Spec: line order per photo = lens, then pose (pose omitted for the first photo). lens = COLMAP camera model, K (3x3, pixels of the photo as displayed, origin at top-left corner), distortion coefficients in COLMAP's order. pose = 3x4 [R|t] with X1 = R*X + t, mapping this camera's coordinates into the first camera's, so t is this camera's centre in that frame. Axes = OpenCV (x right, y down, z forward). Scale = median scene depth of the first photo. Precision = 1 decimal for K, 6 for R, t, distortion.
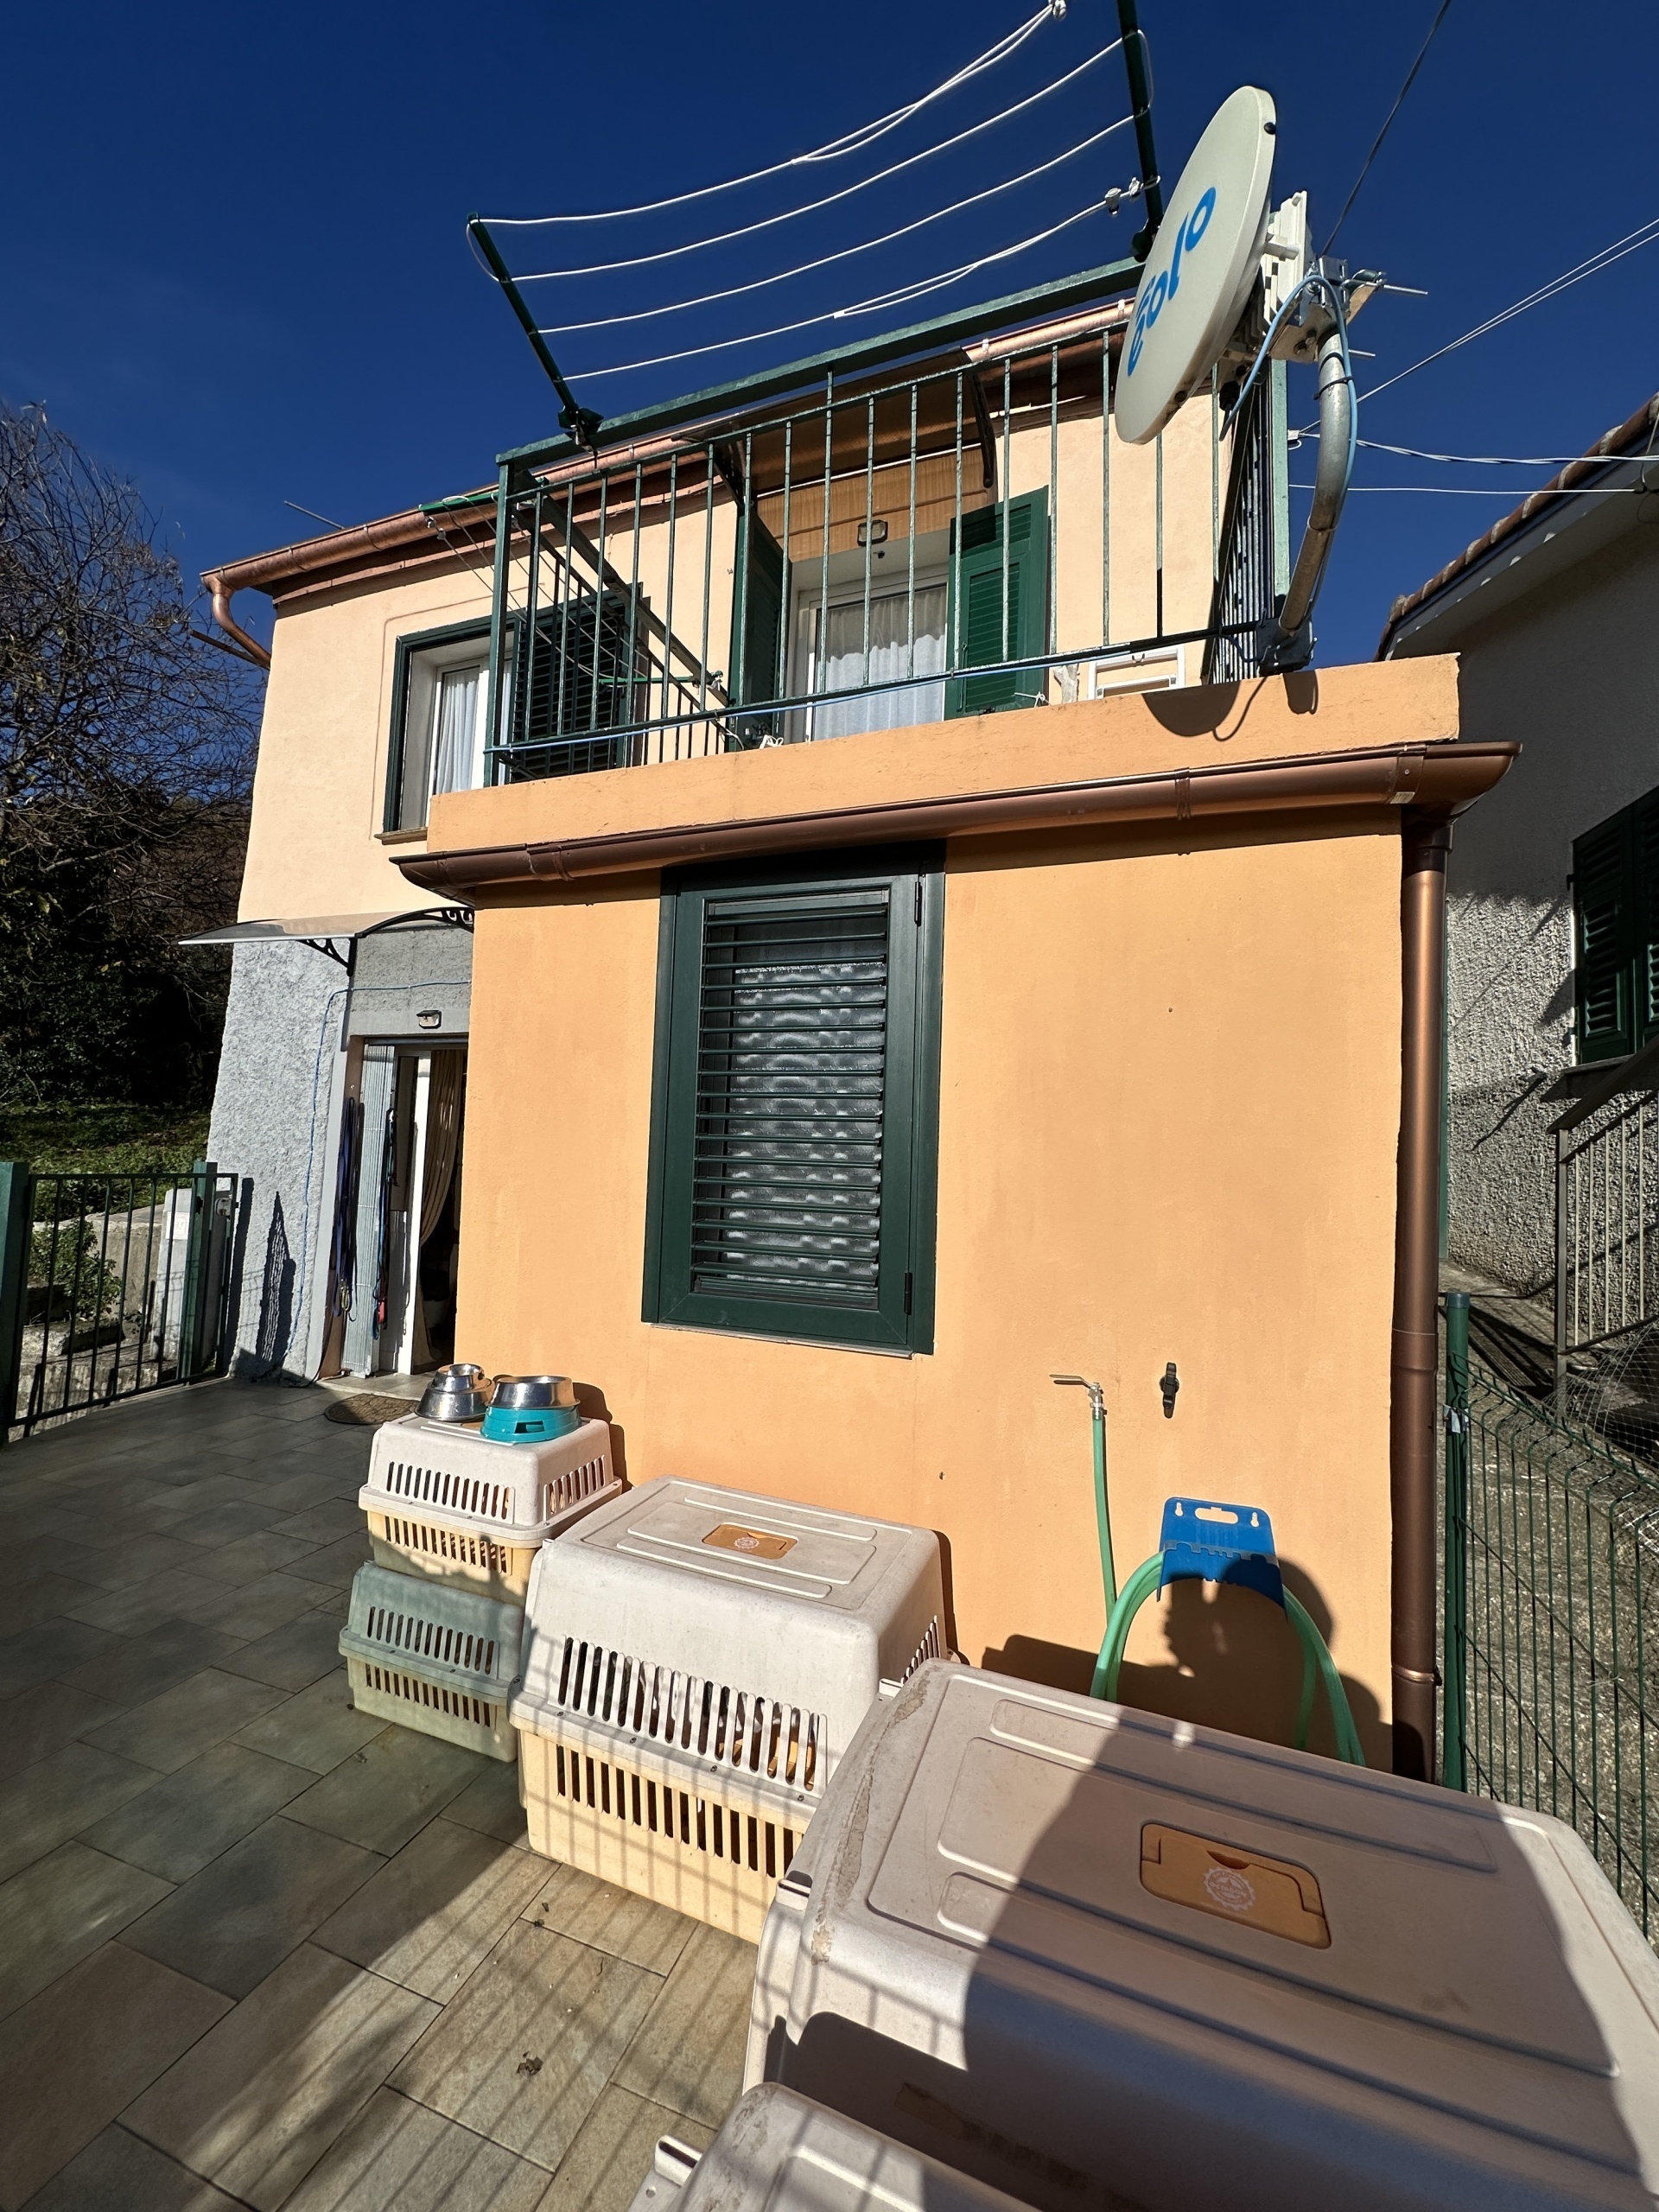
lens RADIAL K [[884.4, 0, 822.6], [0, 884.4, 1096.9], [0, 0, 1]] dist [-0.001711, 0.000100]
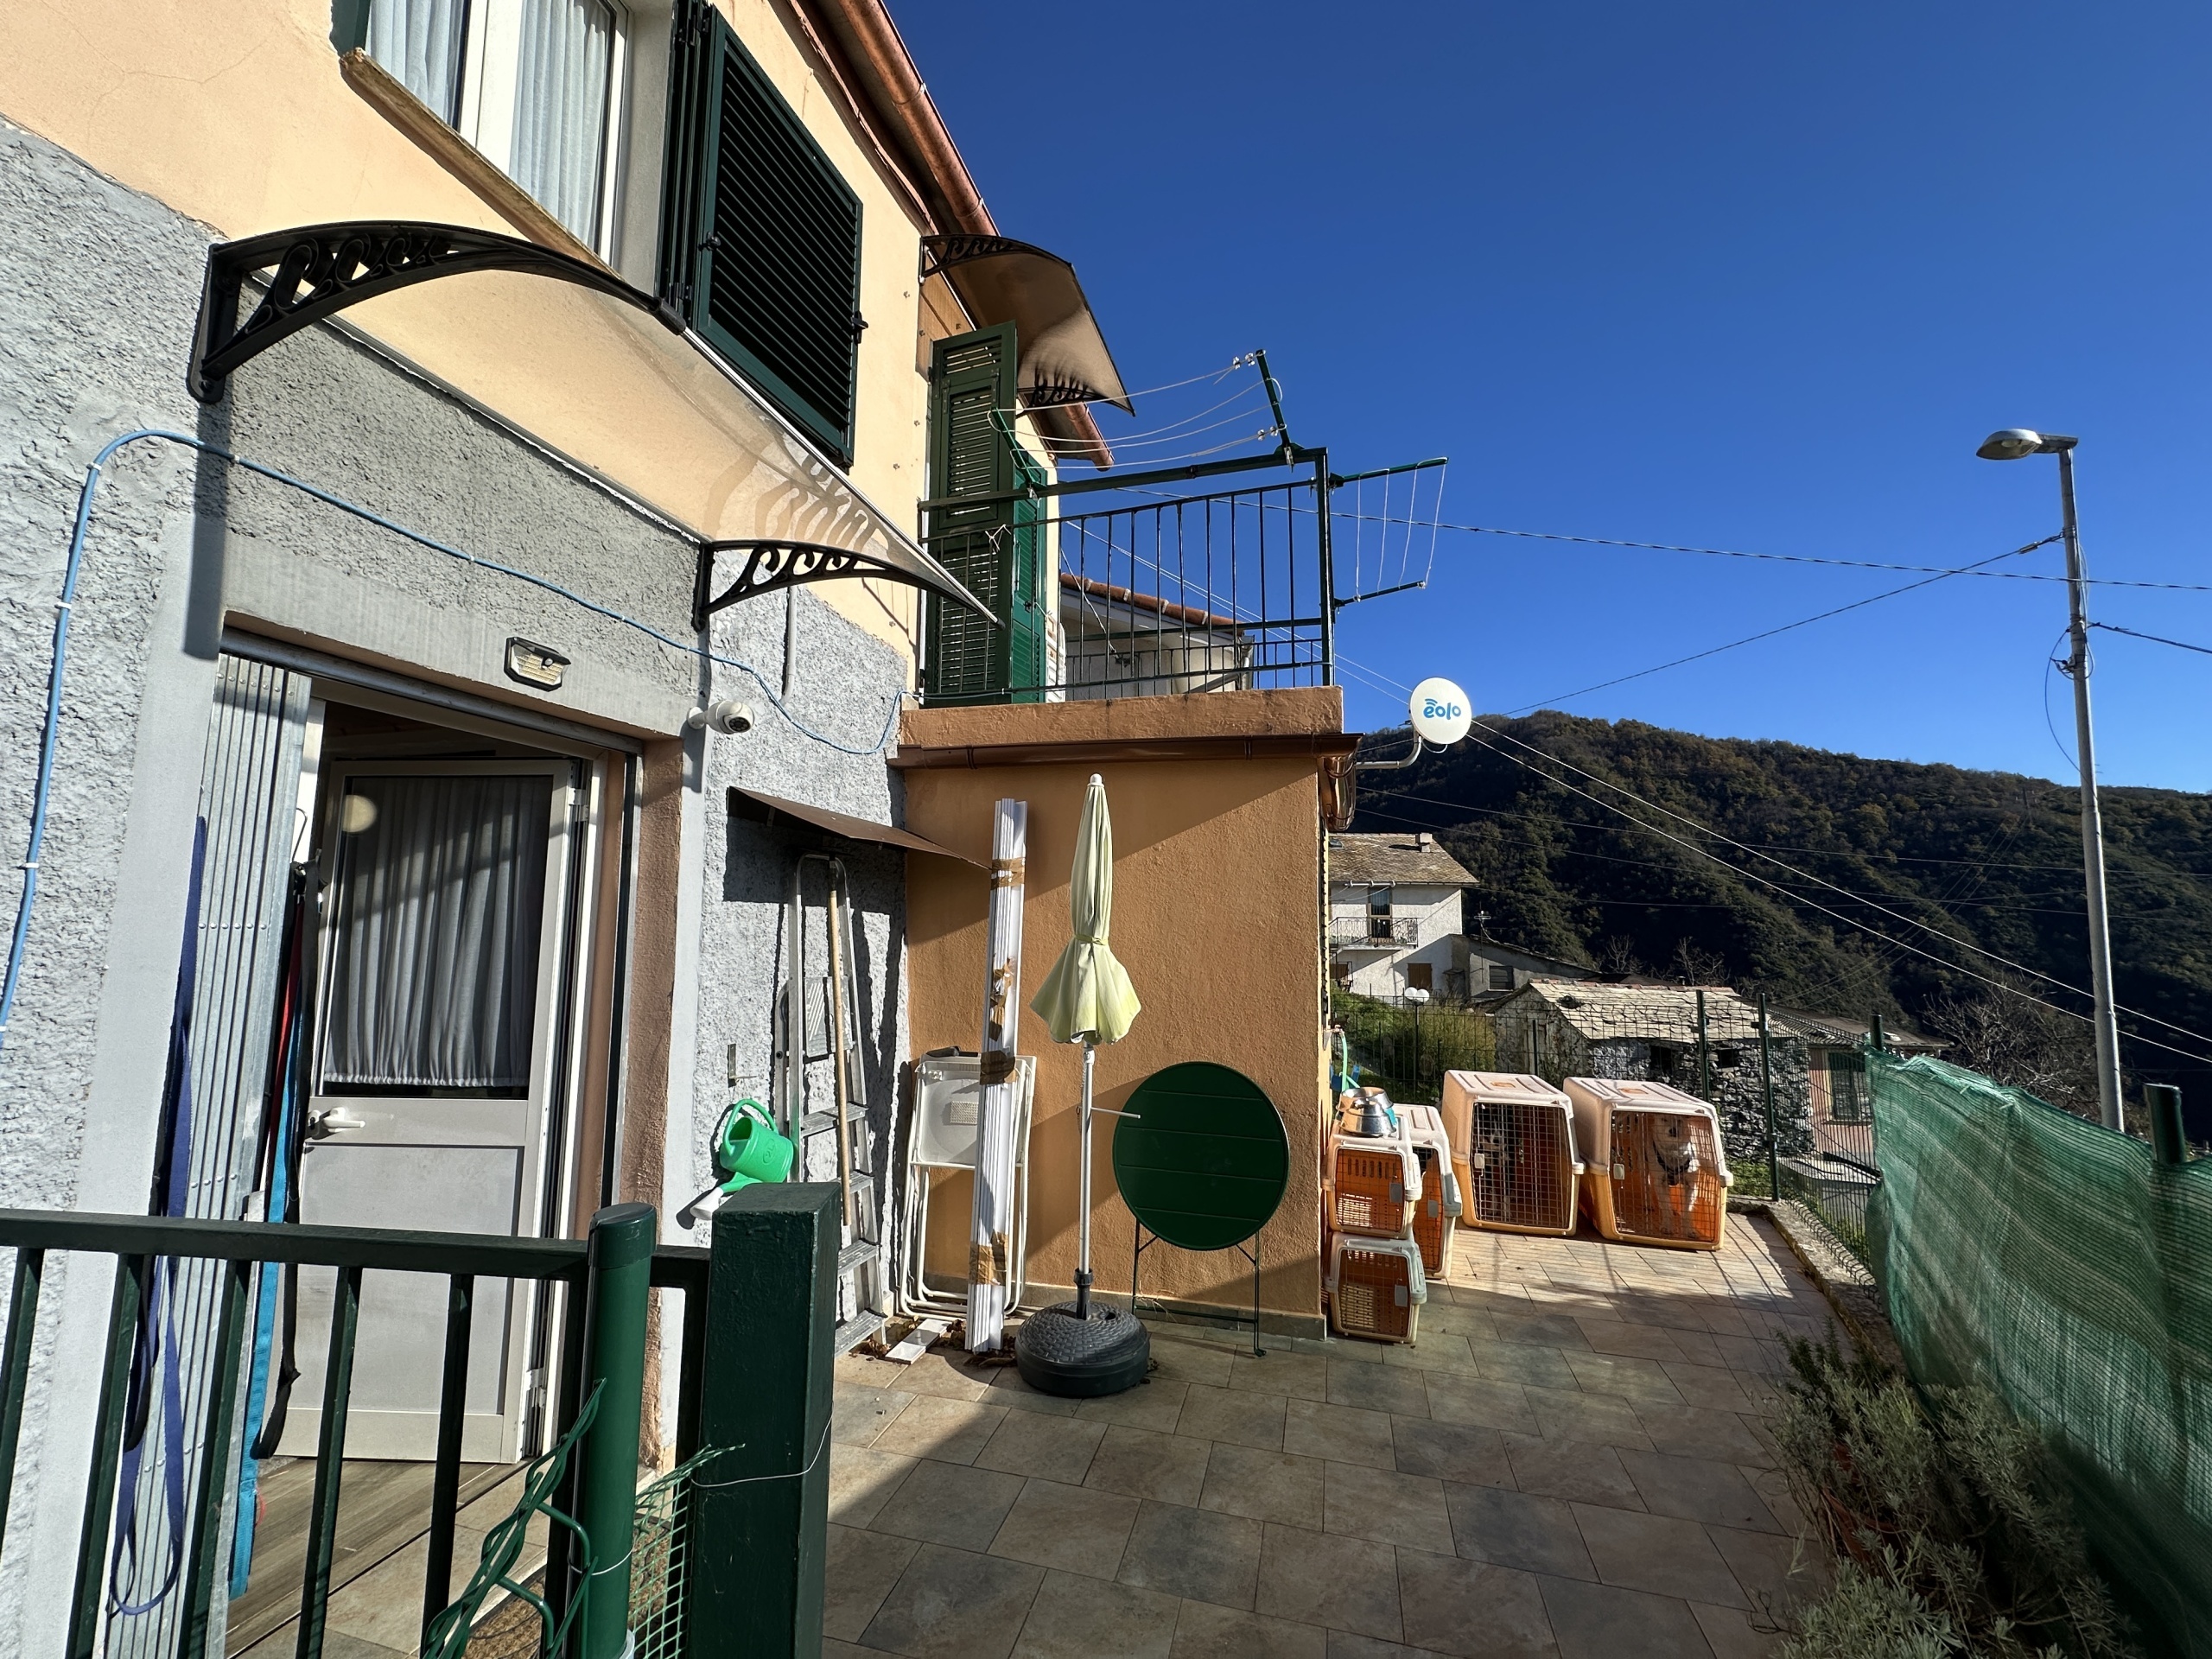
lens RADIAL K [[884.4, 0, 1101.4], [0, 884.4, 833.1], [0, 0, 1]] dist [-0.001711, 0.000100]
pose [[-0.092827, 0.064936, 0.993563, -2.481111], [-0.084414, 0.993765, -0.072836, 0.001953], [-0.992098, -0.090632, -0.086766, 2.137916]]
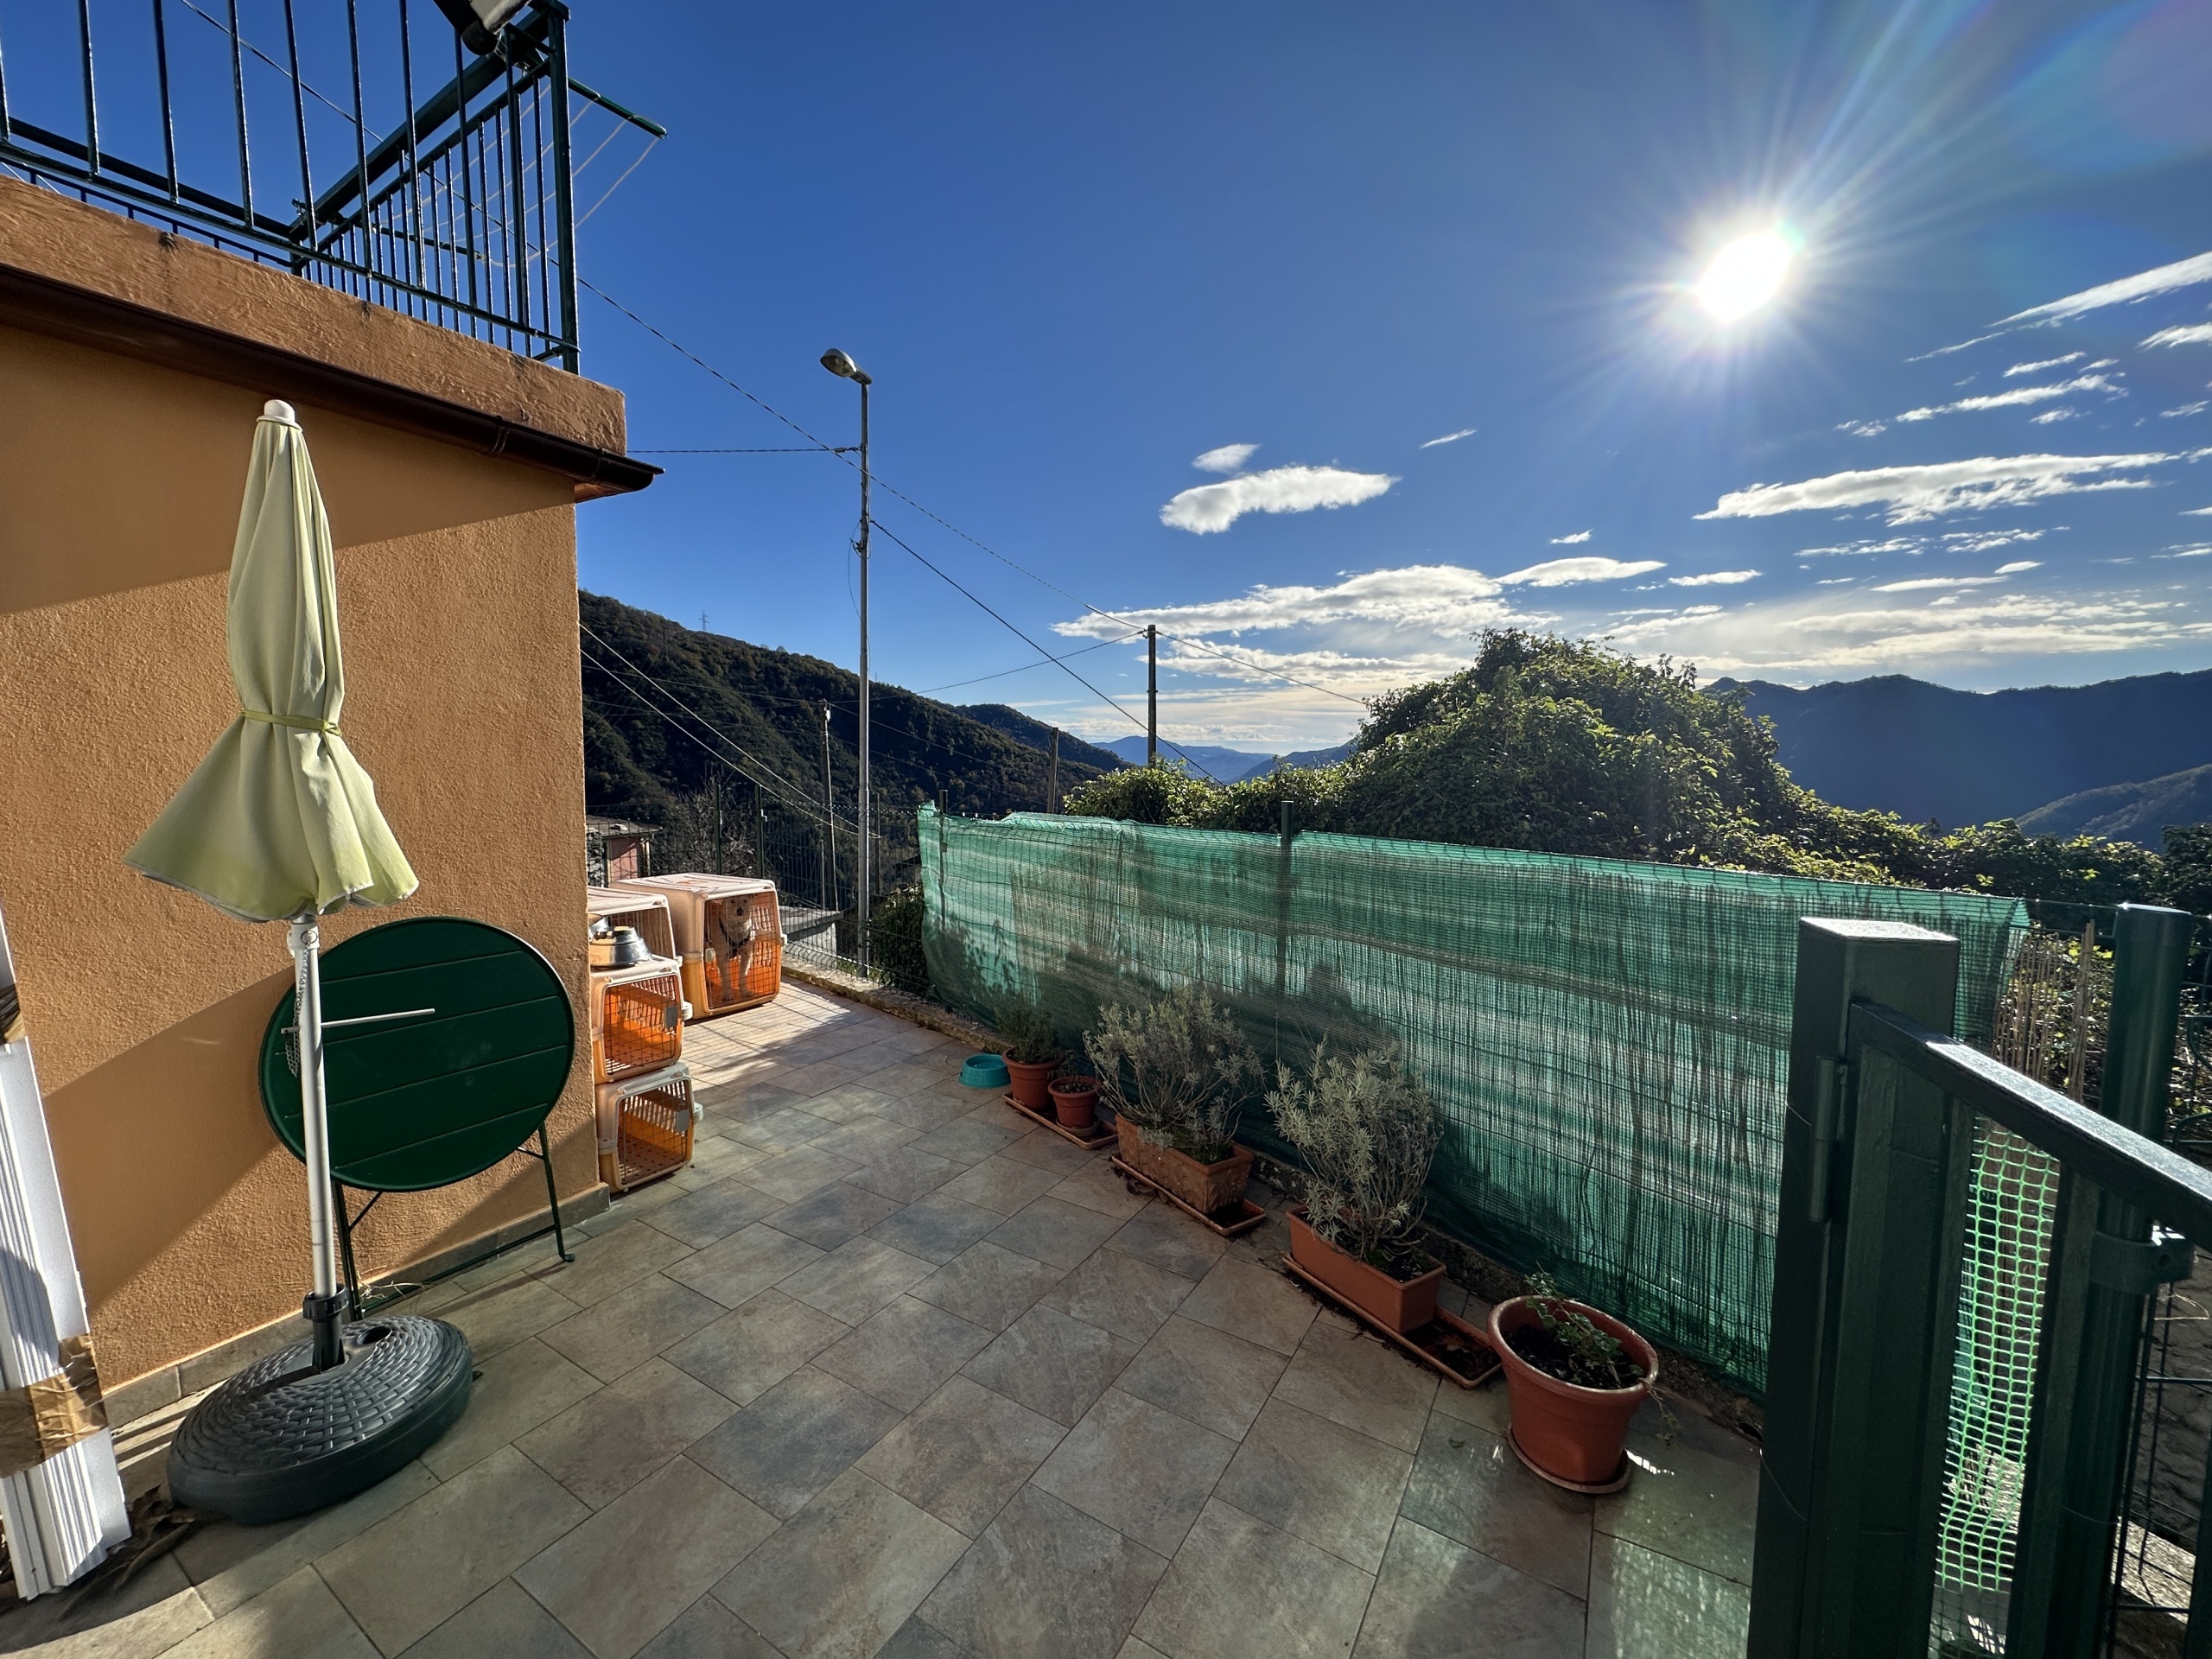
lens RADIAL K [[884.4, 0, 1108.3], [0, 884.4, 834.8], [0, 0, 1]] dist [-0.001711, 0.000100]
pose [[-0.979658, -0.067048, 0.189144, -1.733227], [-0.061629, 0.997506, 0.034396, 0.118609], [-0.190979, 0.022039, -0.981347, 2.755440]]
